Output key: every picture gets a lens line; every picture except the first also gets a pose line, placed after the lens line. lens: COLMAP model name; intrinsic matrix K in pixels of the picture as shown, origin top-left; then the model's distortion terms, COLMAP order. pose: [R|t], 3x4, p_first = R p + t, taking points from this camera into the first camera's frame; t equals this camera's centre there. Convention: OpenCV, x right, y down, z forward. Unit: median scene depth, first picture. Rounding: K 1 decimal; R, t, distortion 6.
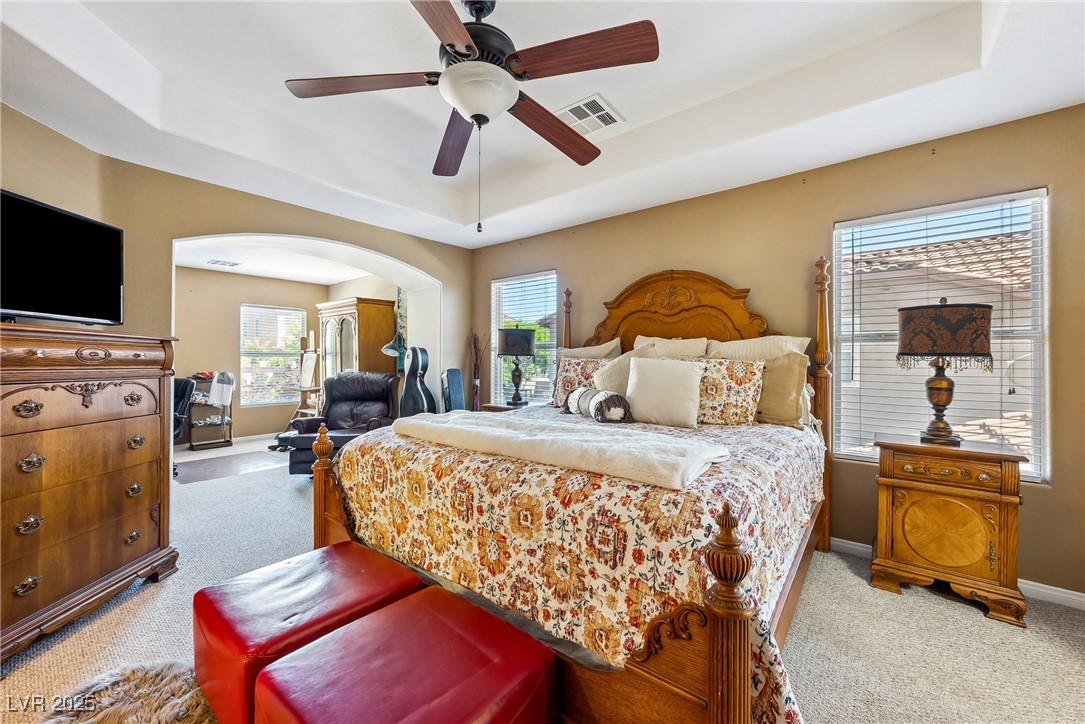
lens RADIAL K [[420.3, 0, 548.7], [0, 420.3, 360.0], [0, 0, 1]] dist [-0.001225, 0.000532]
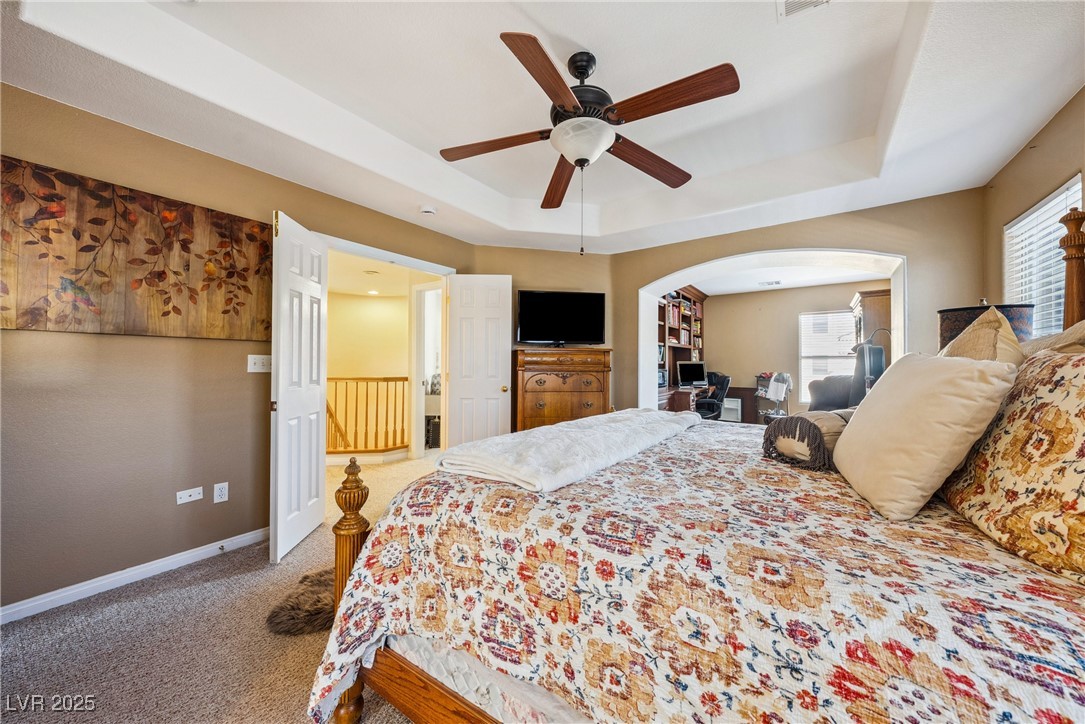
lens RADIAL K [[390.9, 0, 543.4], [0, 390.9, 358.6], [0, 0, 1]] dist [-0.000640, -0.000095]
pose [[0.064287, -0.012379, -0.997855, 0.438459], [-0.000512, 0.999923, -0.012438, 0.003436], [0.997931, 0.001310, 0.064276, 0.377511]]
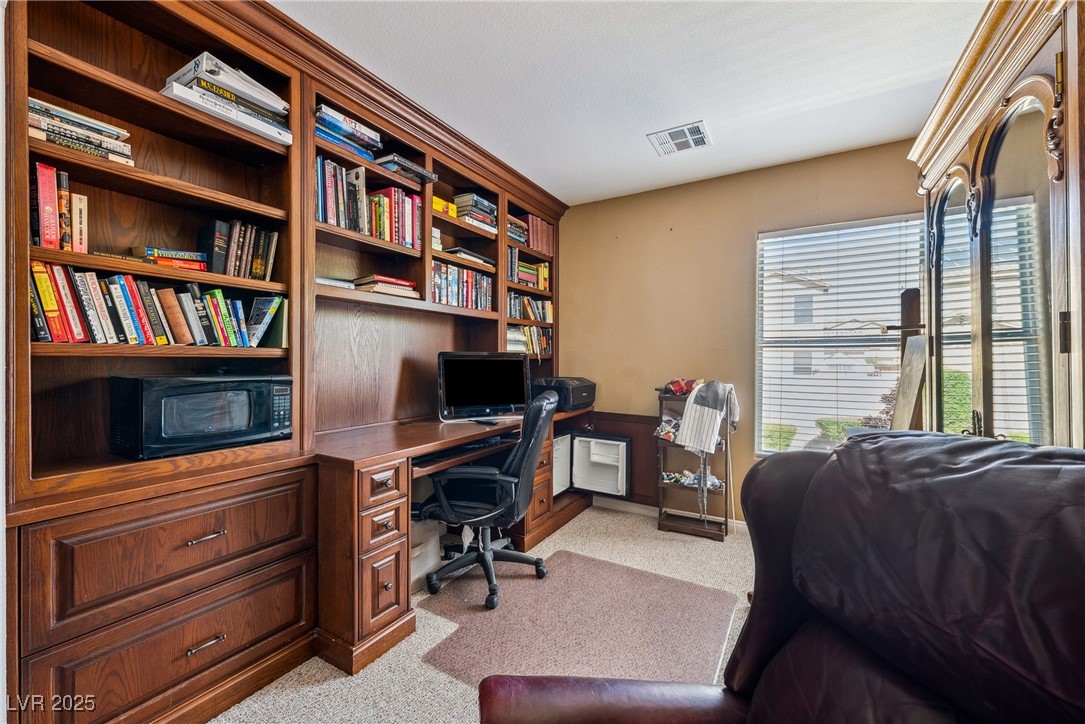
lens RADIAL K [[420.3, 0, 550.9], [0, 420.3, 358.1], [0, 0, 1]] dist [-0.001225, 0.000532]
pose [[0.139147, 0.000897, -0.990271, -0.479893], [-0.005407, 0.999985, 0.000146, 0.003998], [0.990257, 0.005334, 0.139149, 1.117669]]
